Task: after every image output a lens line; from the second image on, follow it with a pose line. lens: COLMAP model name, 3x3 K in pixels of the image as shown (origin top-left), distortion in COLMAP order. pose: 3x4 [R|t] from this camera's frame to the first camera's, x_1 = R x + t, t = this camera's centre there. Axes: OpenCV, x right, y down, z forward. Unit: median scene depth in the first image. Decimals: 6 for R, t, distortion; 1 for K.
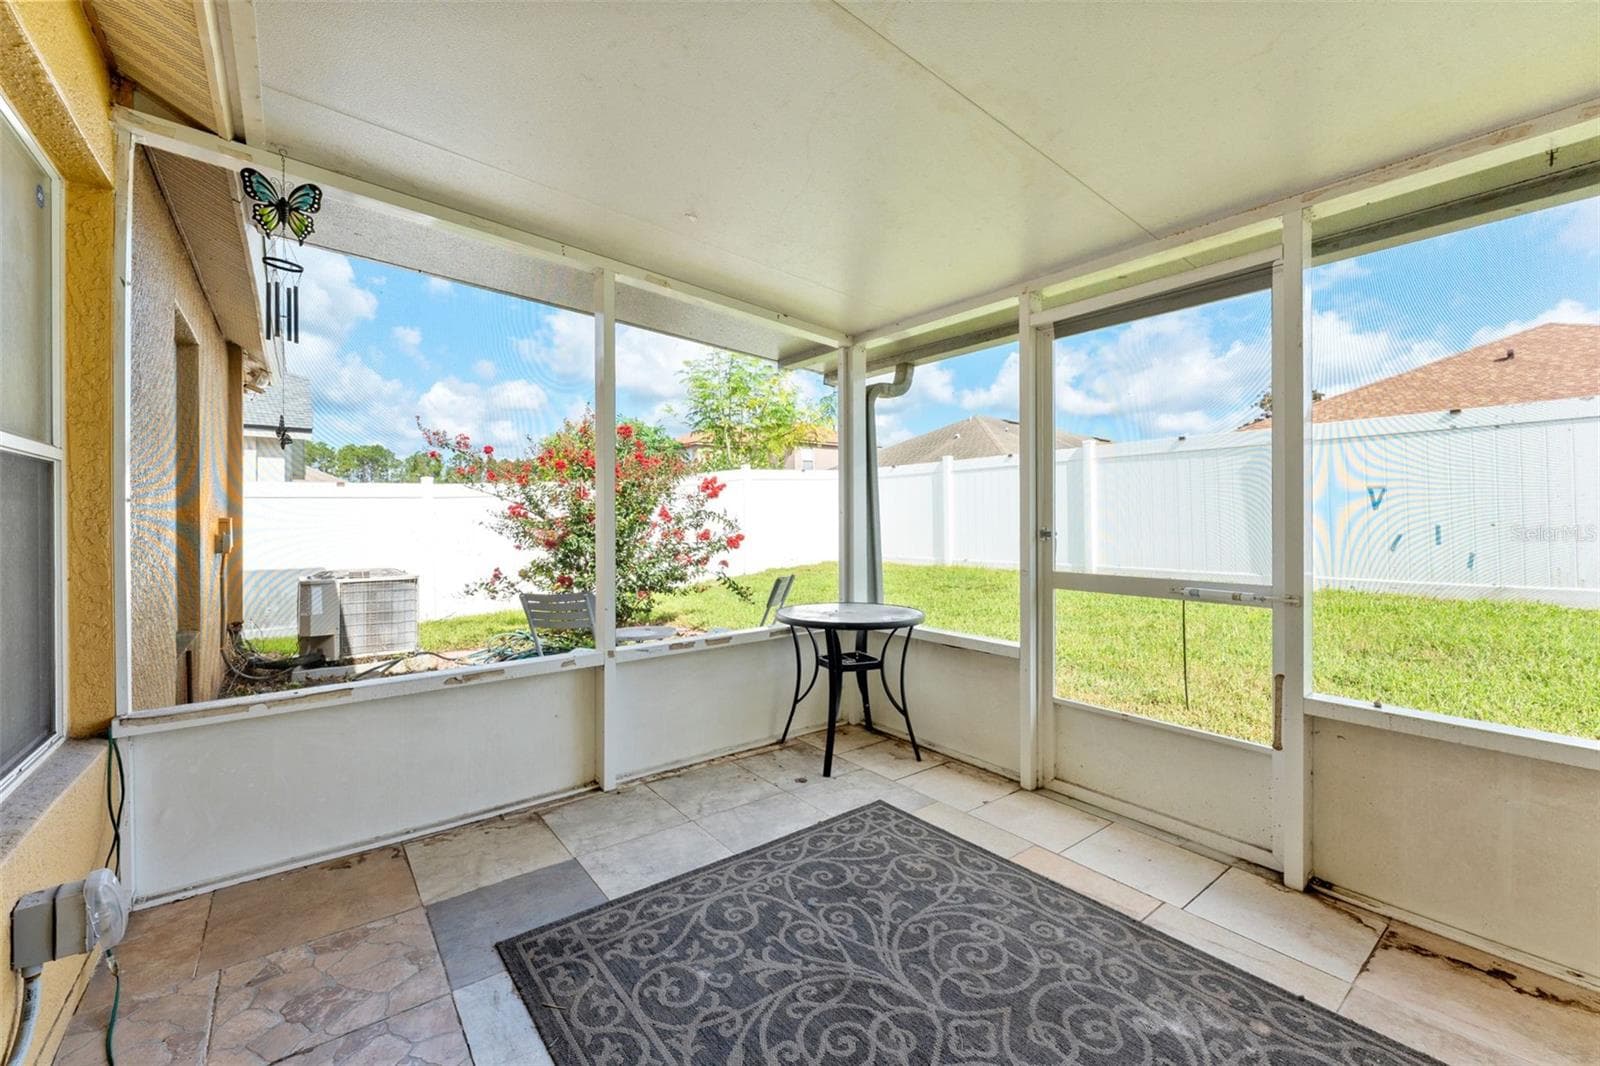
lens RADIAL K [[645.0, 0, 797.2], [0, 645.0, 519.7], [0, 0, 1]] dist [-0.000326, -0.000102]
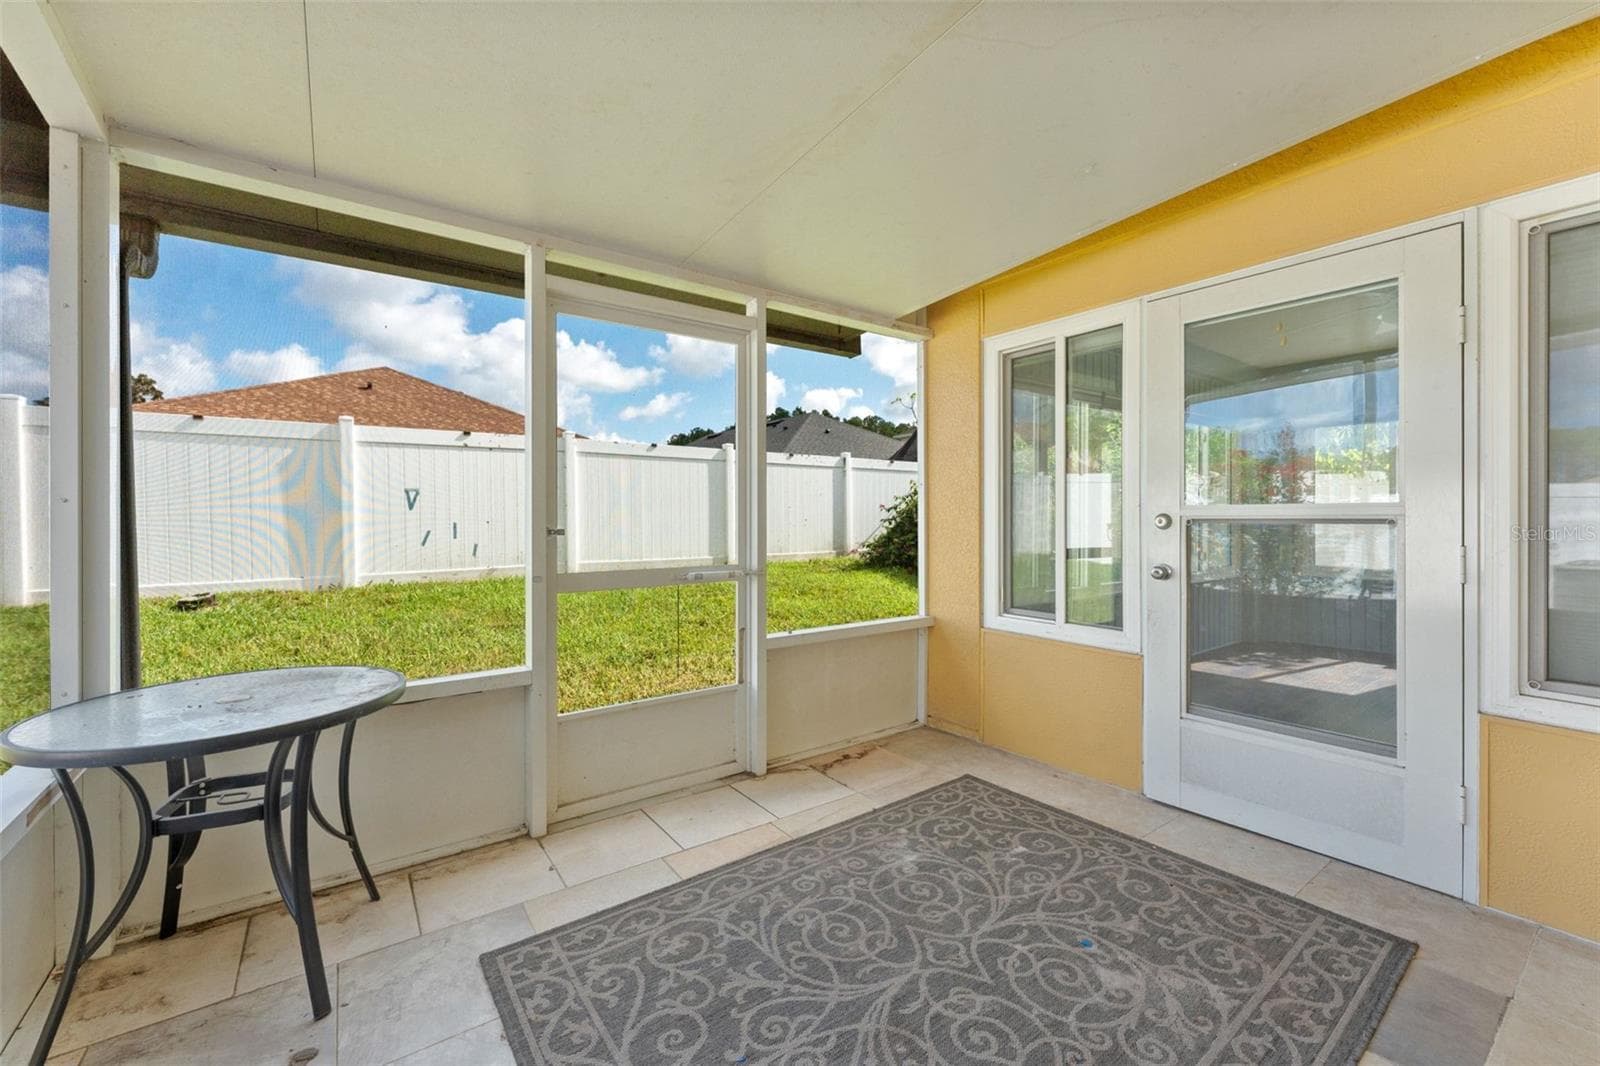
lens RADIAL K [[645.0, 0, 797.2], [0, 645.0, 519.7], [0, 0, 1]] dist [-0.000326, -0.000102]
pose [[0.036997, -0.002614, 0.999312, -0.603755], [0.003346, 0.999991, 0.002492, 0.004658], [-0.999310, 0.003252, 0.037005, 0.807875]]
